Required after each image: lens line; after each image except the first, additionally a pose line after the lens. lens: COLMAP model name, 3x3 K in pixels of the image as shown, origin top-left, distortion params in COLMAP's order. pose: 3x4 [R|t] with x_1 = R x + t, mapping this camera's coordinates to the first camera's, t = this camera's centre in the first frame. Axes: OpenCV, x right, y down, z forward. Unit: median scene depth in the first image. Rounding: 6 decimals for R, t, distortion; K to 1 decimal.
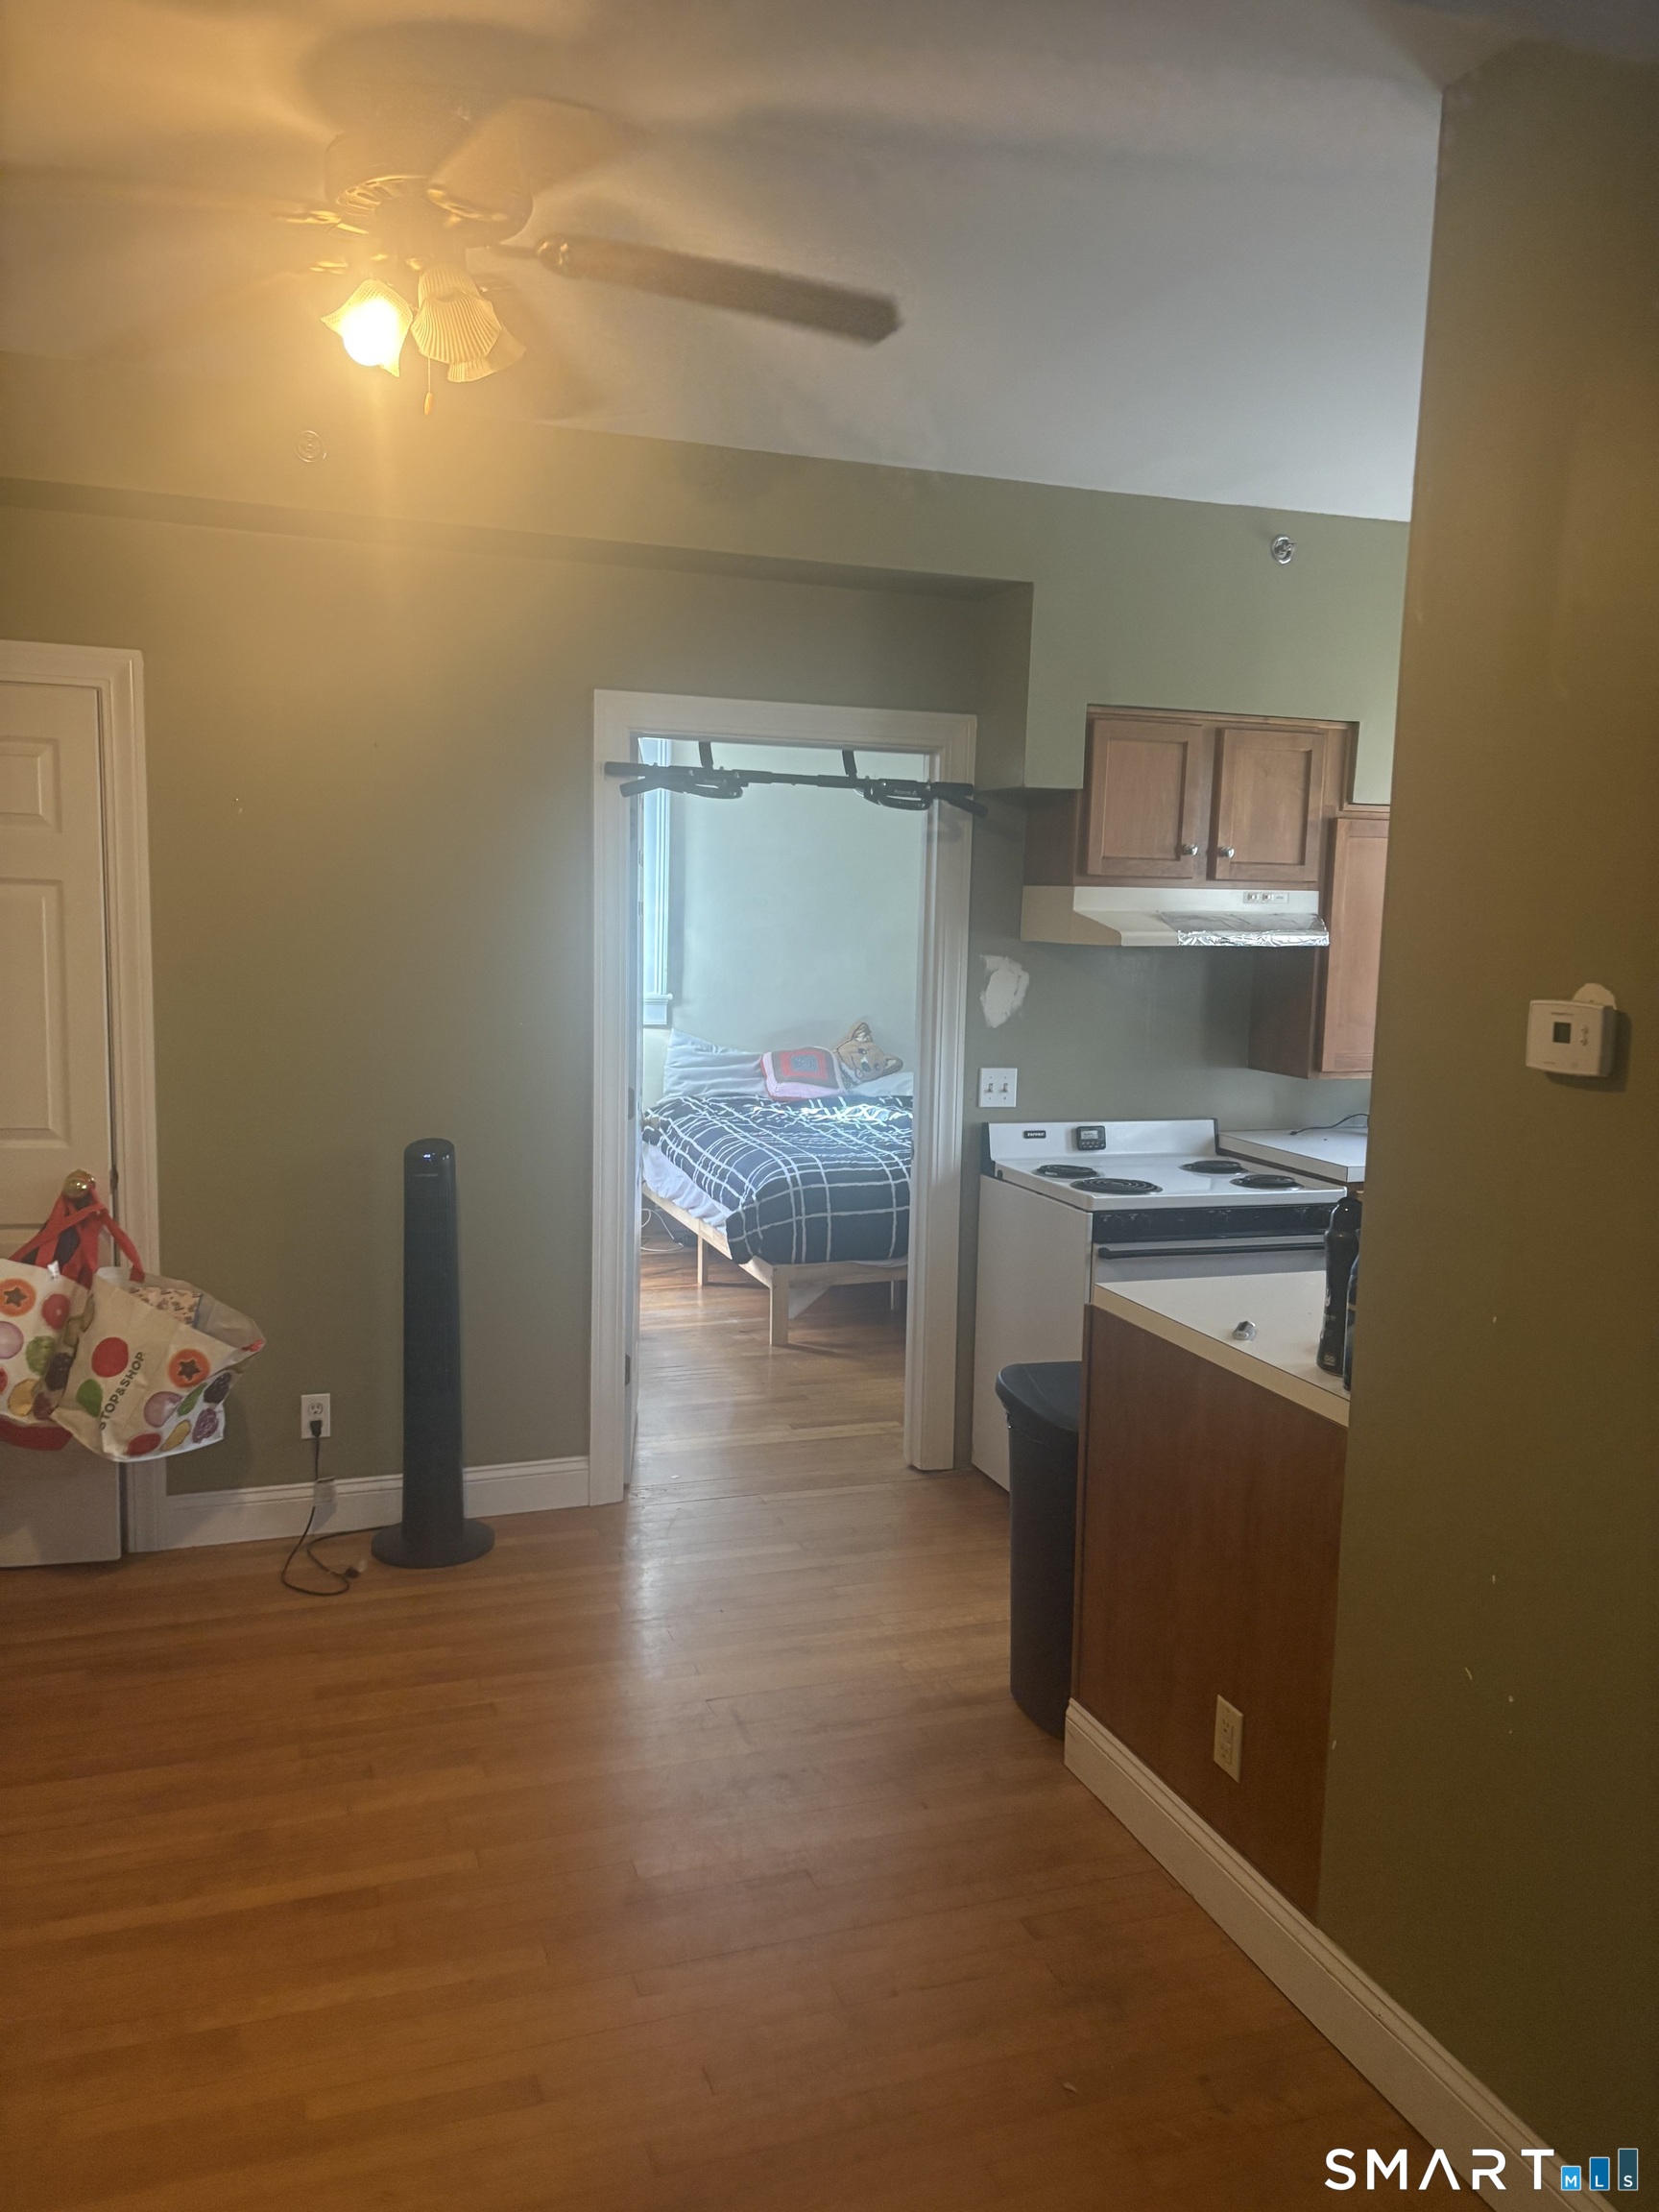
lens RADIAL K [[1663.9, 0, 829.5], [0, 1663.9, 1106.0], [0, 0, 1]] dist [0.179935, -0.000289]
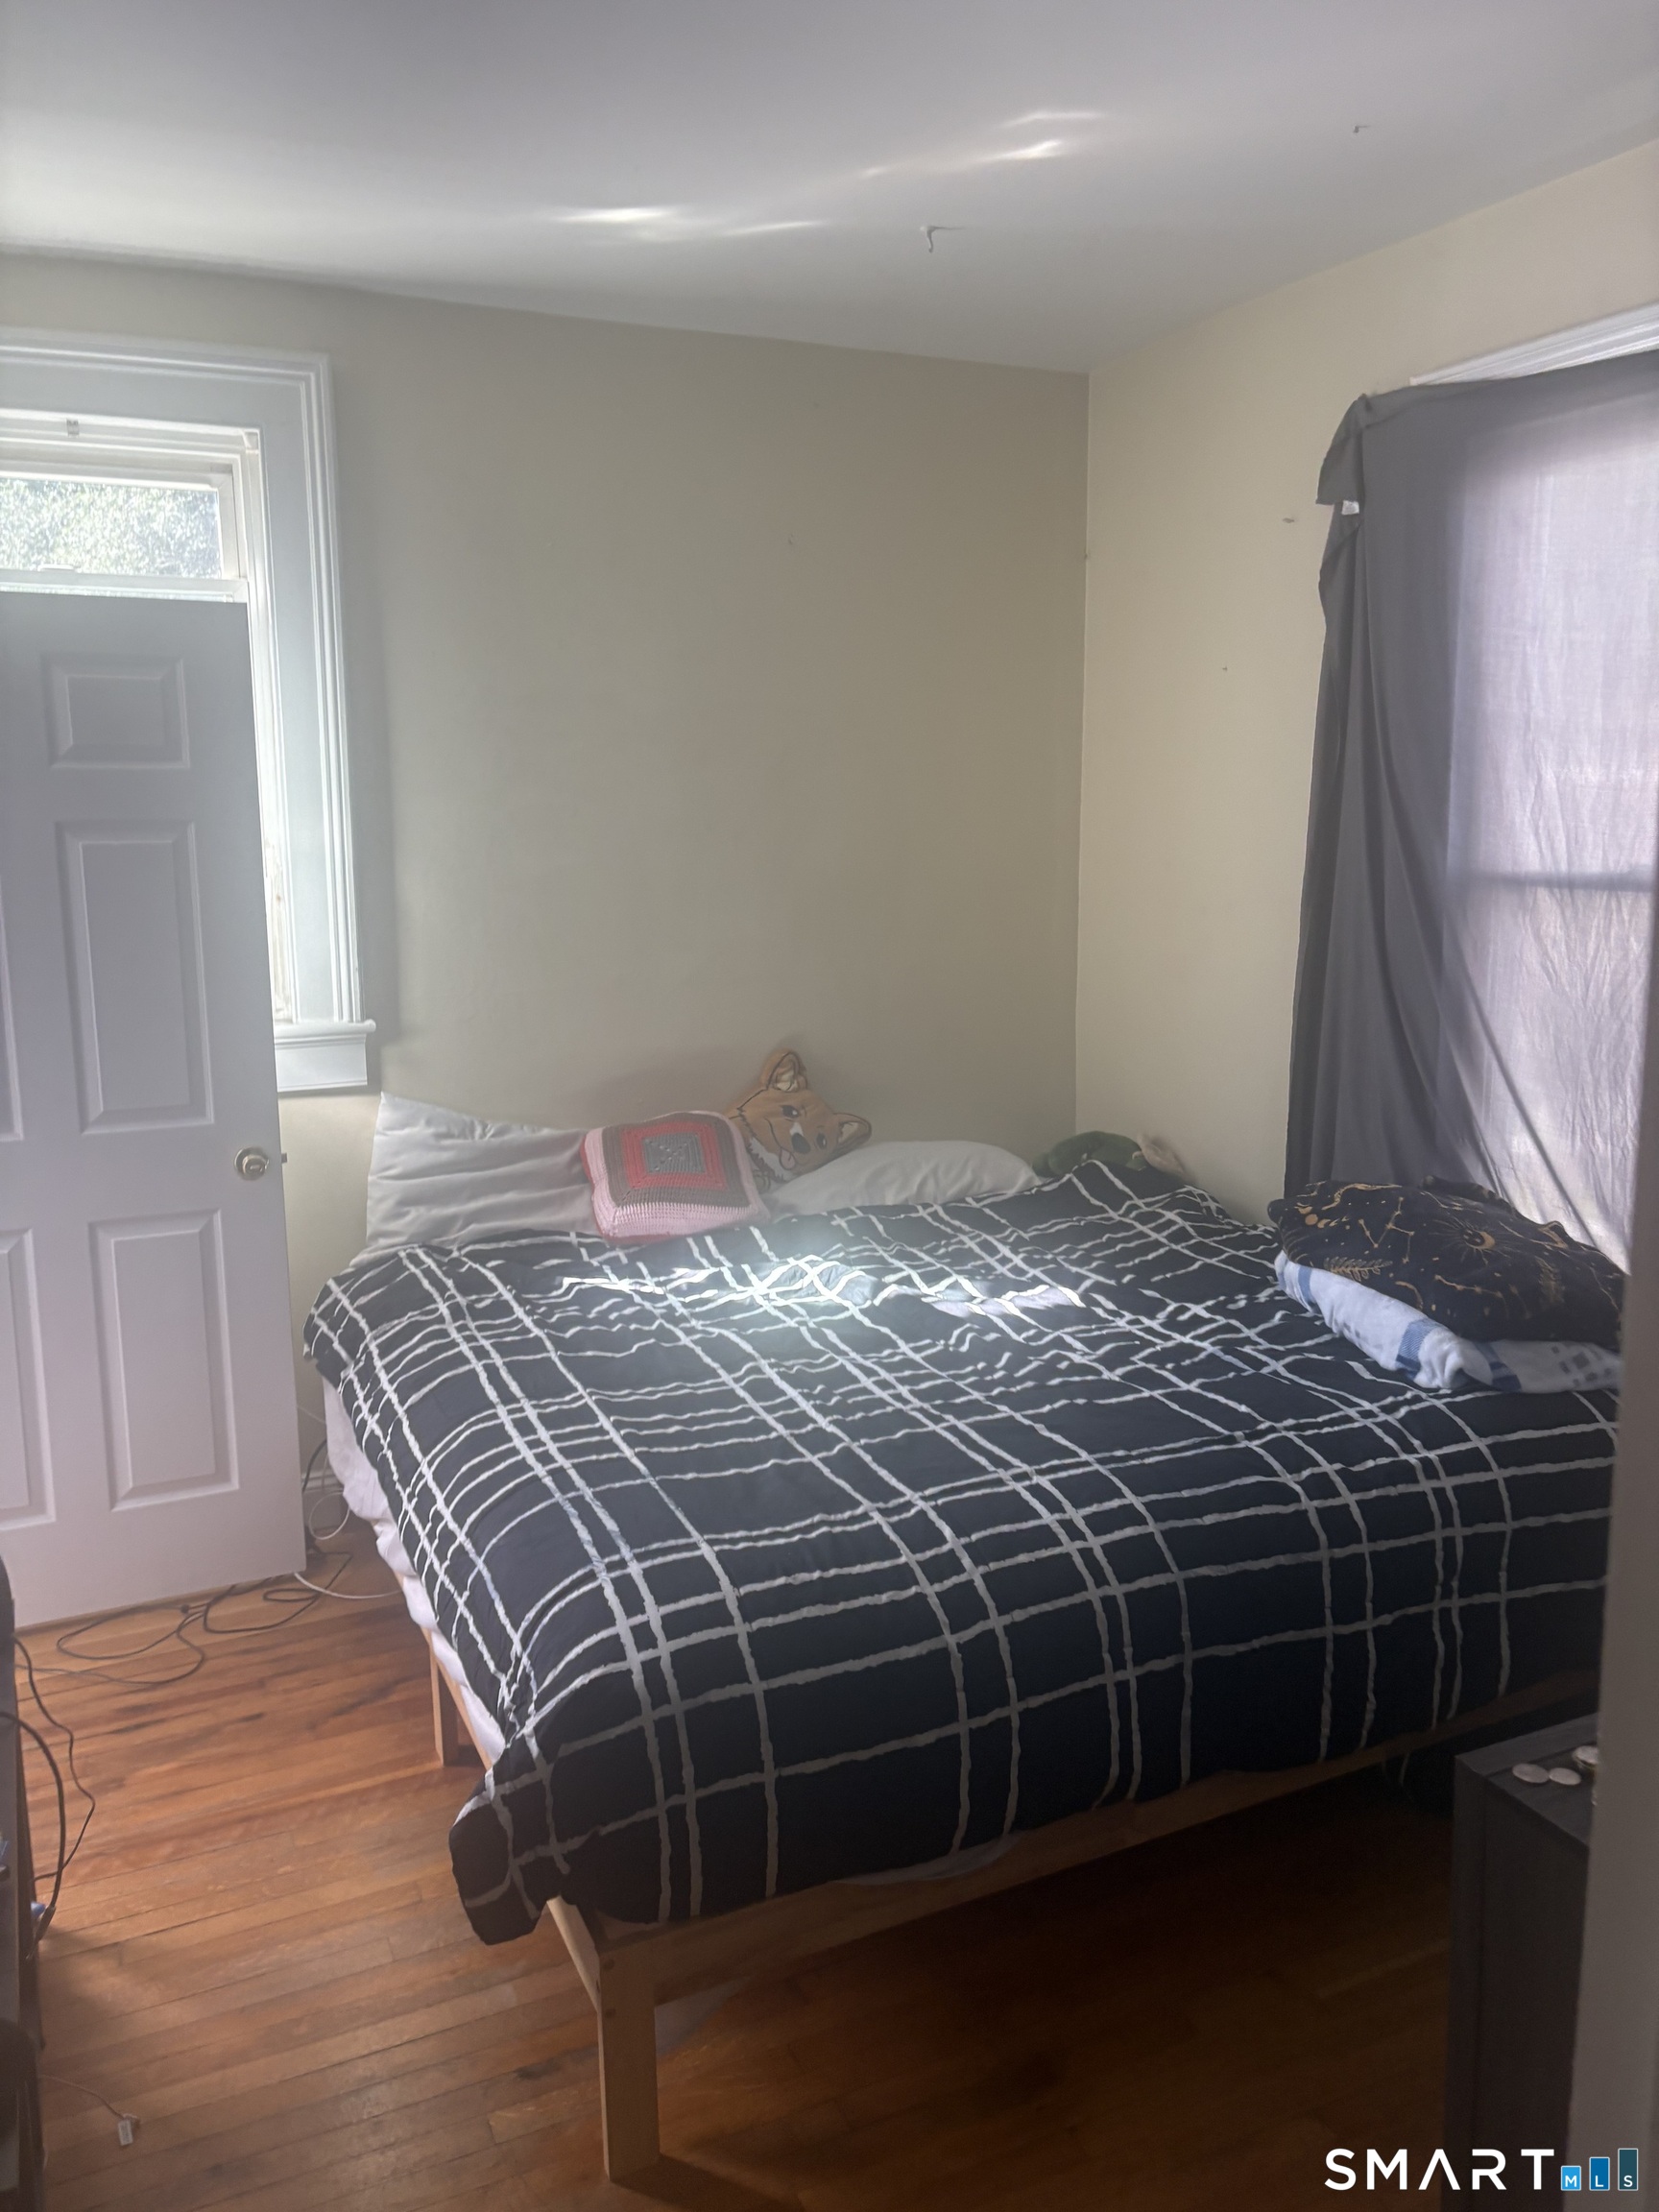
lens RADIAL K [[1650.7, 0, 829.5], [0, 1650.7, 1106.0], [0, 0, 1]] dist [0.003997, 0.001284]
pose [[0.996260, -0.044140, 0.074284, -0.006448], [0.039988, 0.997602, 0.056493, -0.079726], [-0.076600, -0.053311, 0.995636, 0.673796]]
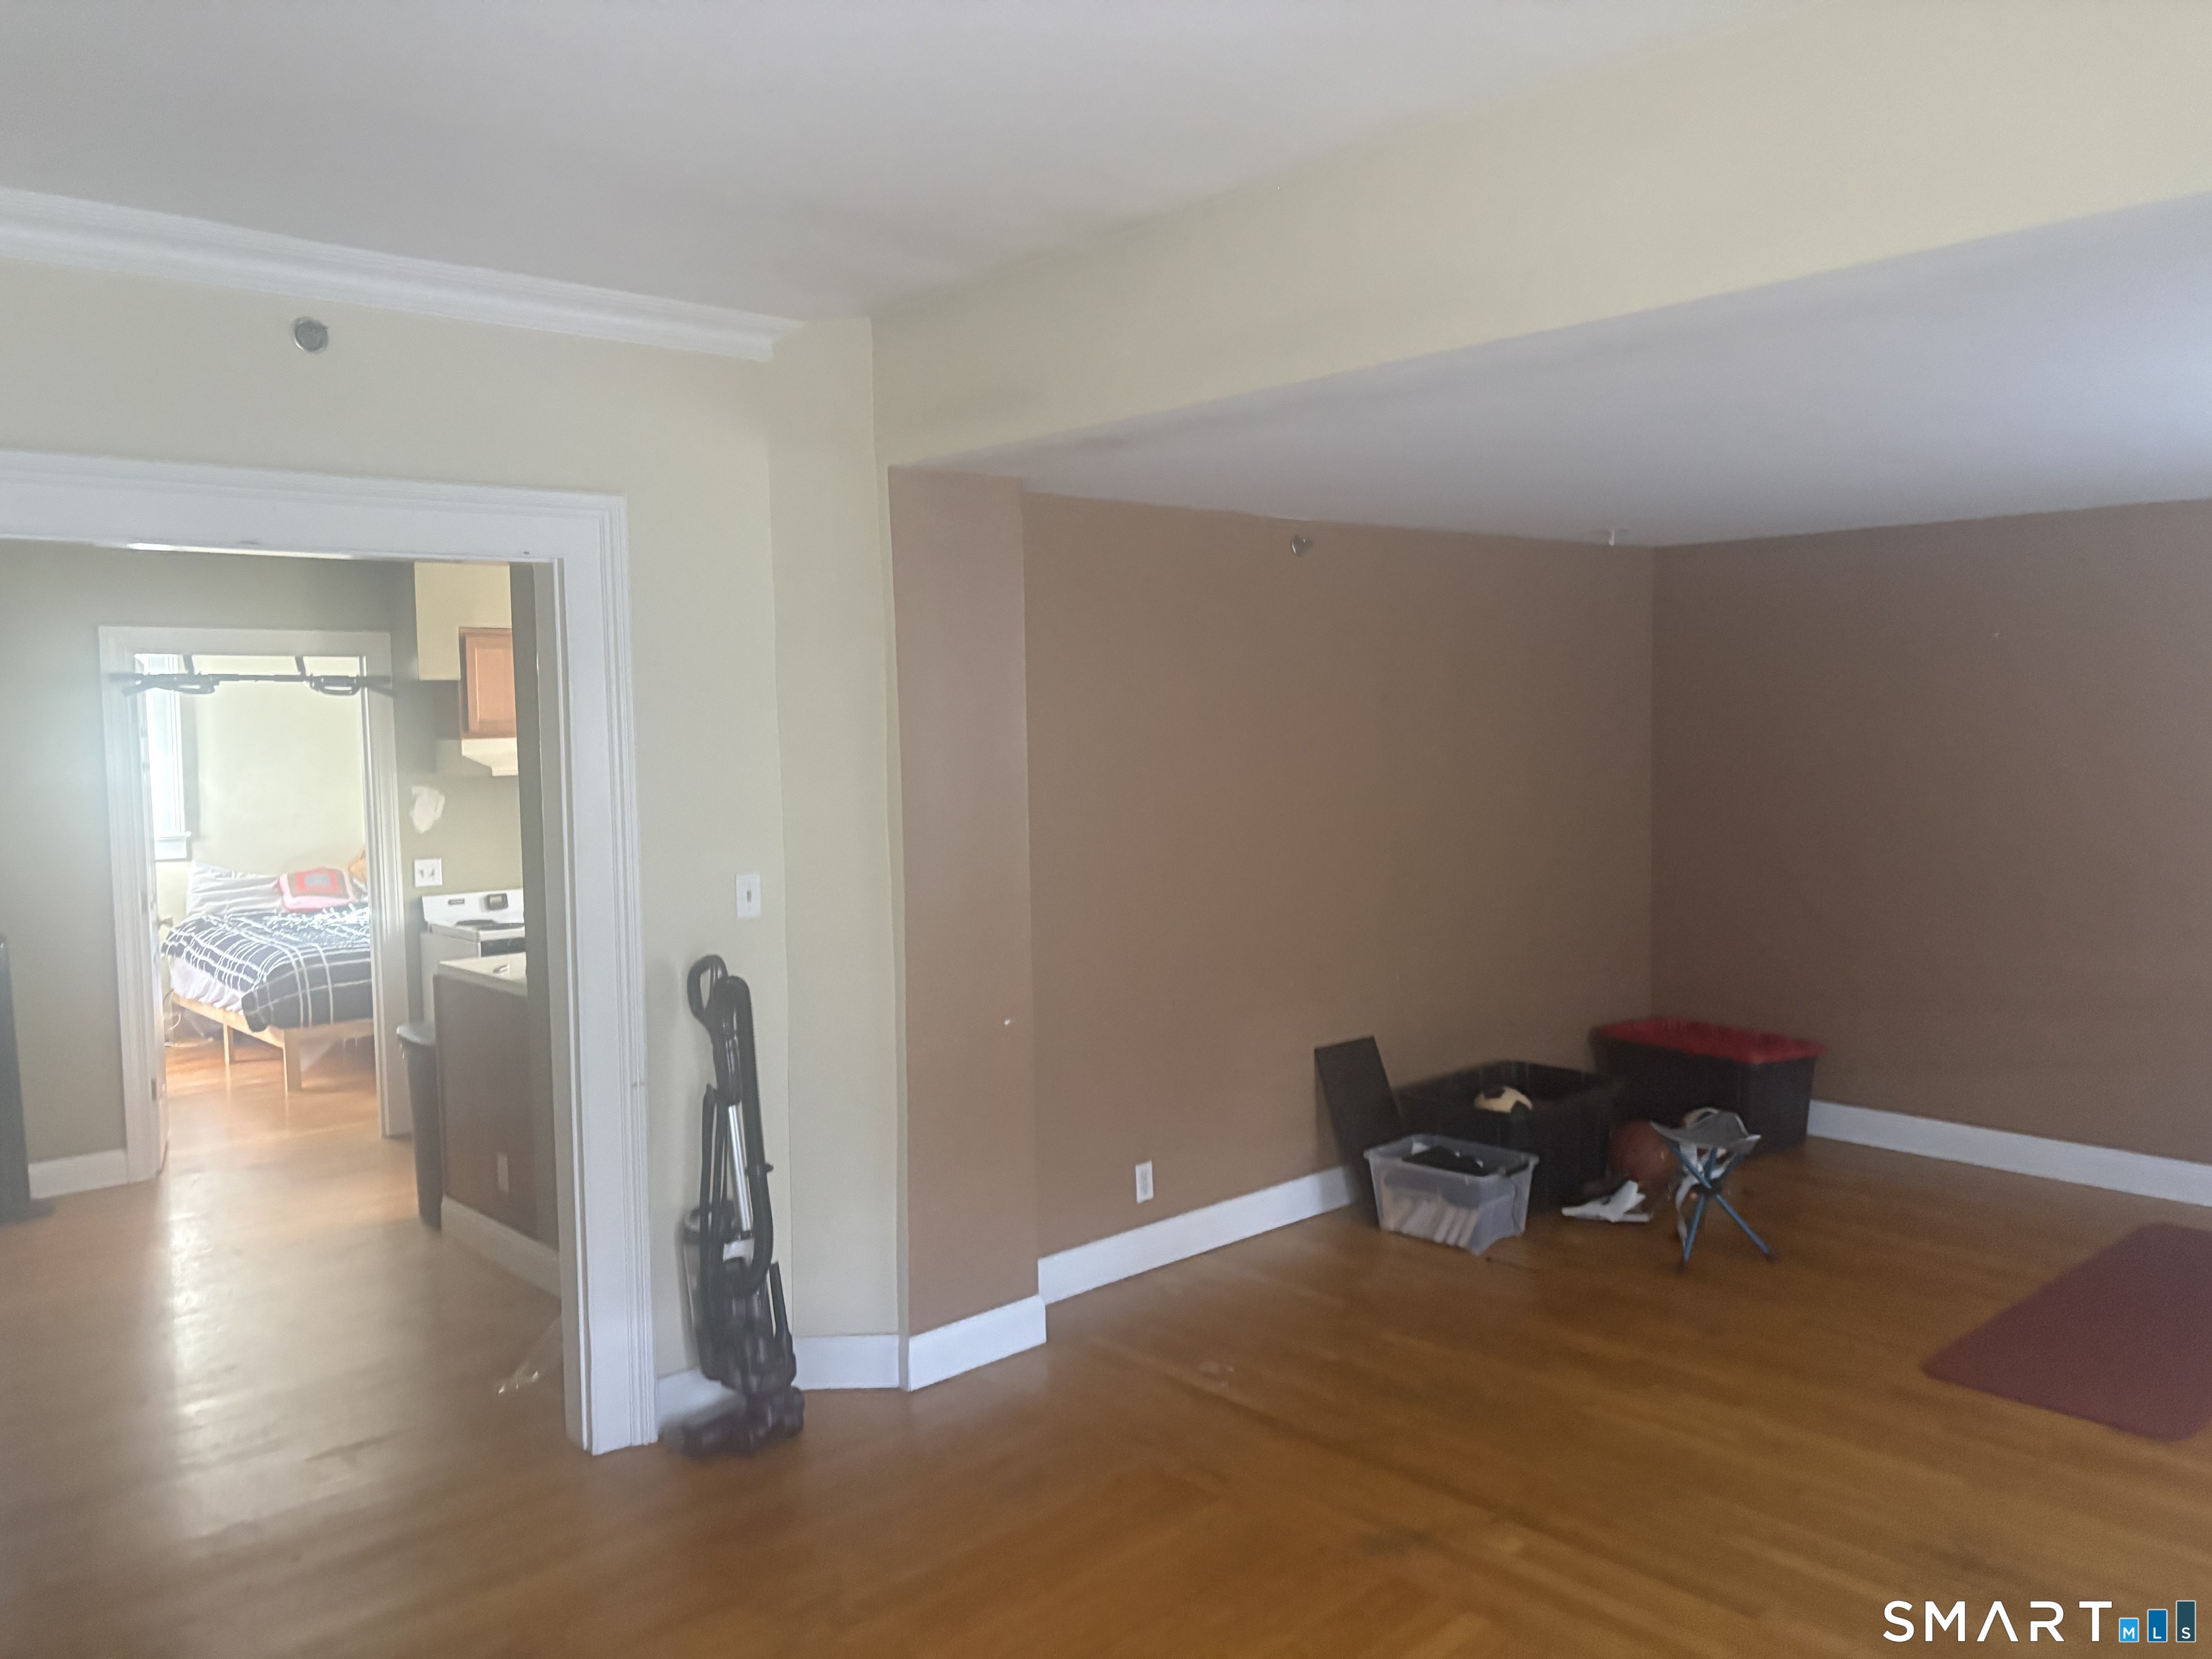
lens RADIAL K [[1714.0, 0, 1107.7], [0, 1714.0, 808.1], [0, 0, 1]] dist [0.043180, -0.002179]
pose [[0.927775, -0.066564, 0.367156, 0.076432], [0.091003, 0.994613, -0.049638, 0.047674], [-0.361874, 0.079465, 0.928834, -0.499402]]
